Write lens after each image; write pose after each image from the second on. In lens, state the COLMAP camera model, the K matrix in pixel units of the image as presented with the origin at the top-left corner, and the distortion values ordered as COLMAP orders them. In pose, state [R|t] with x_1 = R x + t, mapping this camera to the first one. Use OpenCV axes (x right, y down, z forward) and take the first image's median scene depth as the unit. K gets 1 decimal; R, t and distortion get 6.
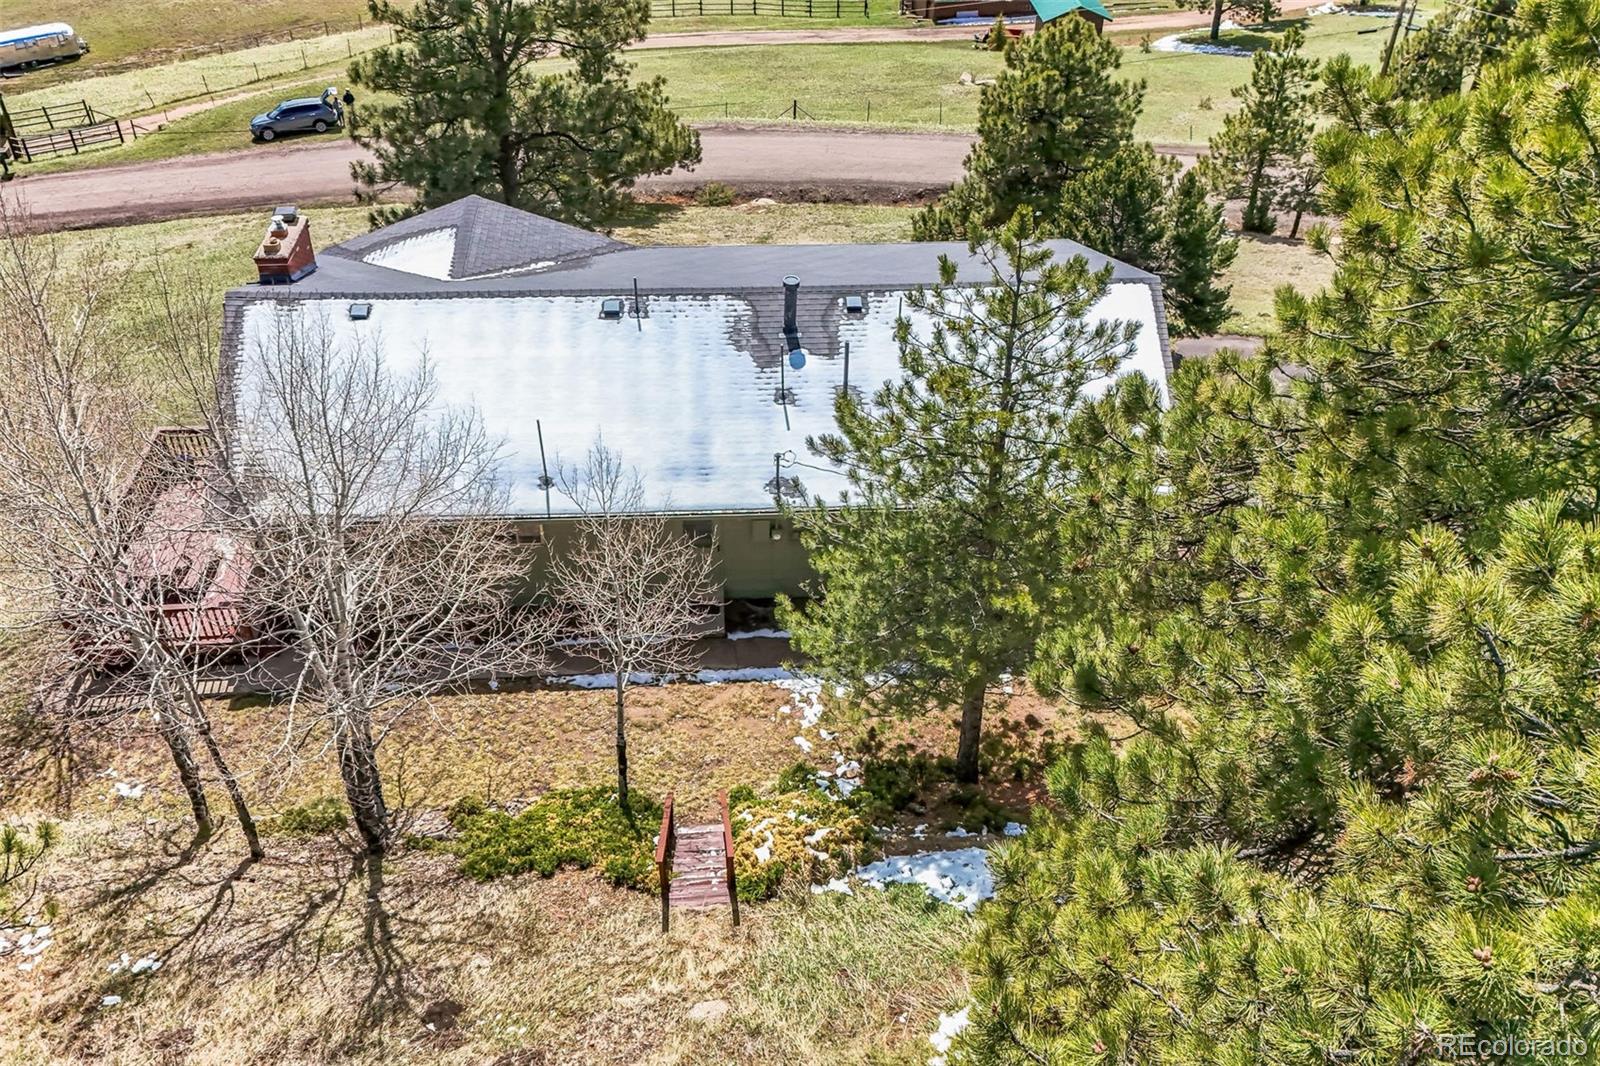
lens RADIAL K [[1516.7, 0, 800.0], [0, 1516.7, 533.0], [0, 0, 1]] dist [0.125464, -0.158462]
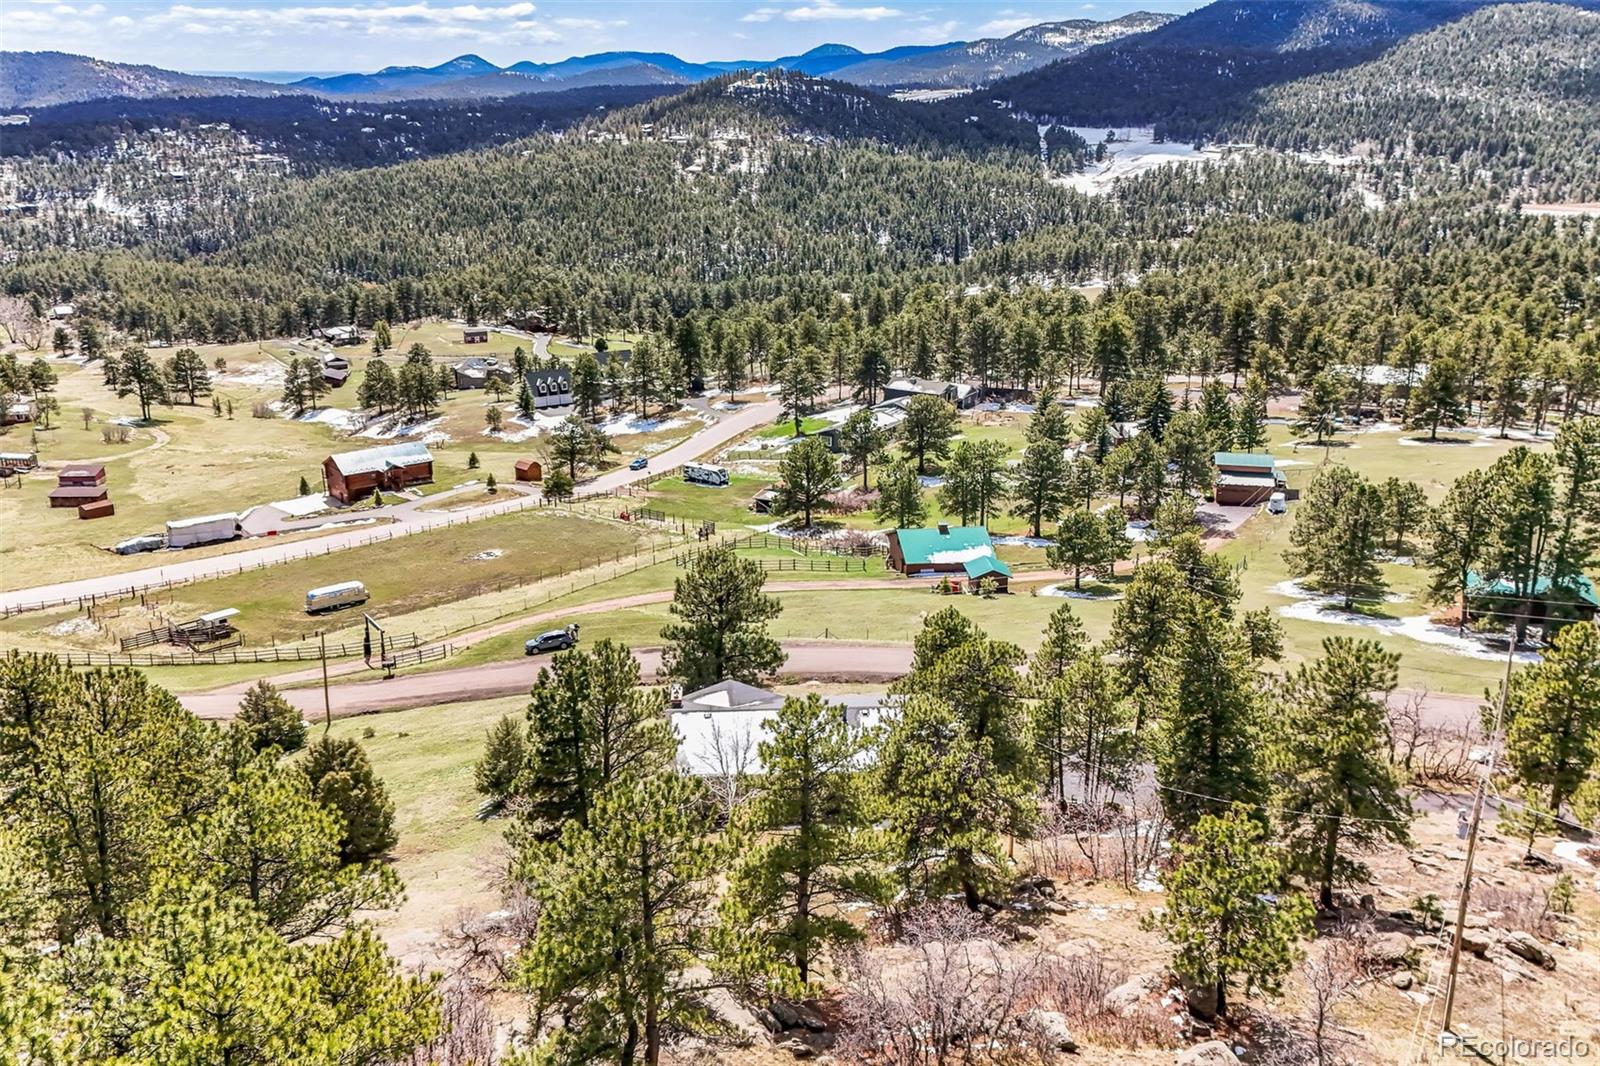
lens RADIAL K [[1516.7, 0, 800.0], [0, 1516.7, 533.0], [0, 0, 1]] dist [0.125464, -0.158462]
pose [[0.999985, -0.005556, -0.000170, -0.033760], [0.005228, 0.950426, -0.310906, 0.165567], [0.001889, 0.310900, 0.950441, -0.732046]]
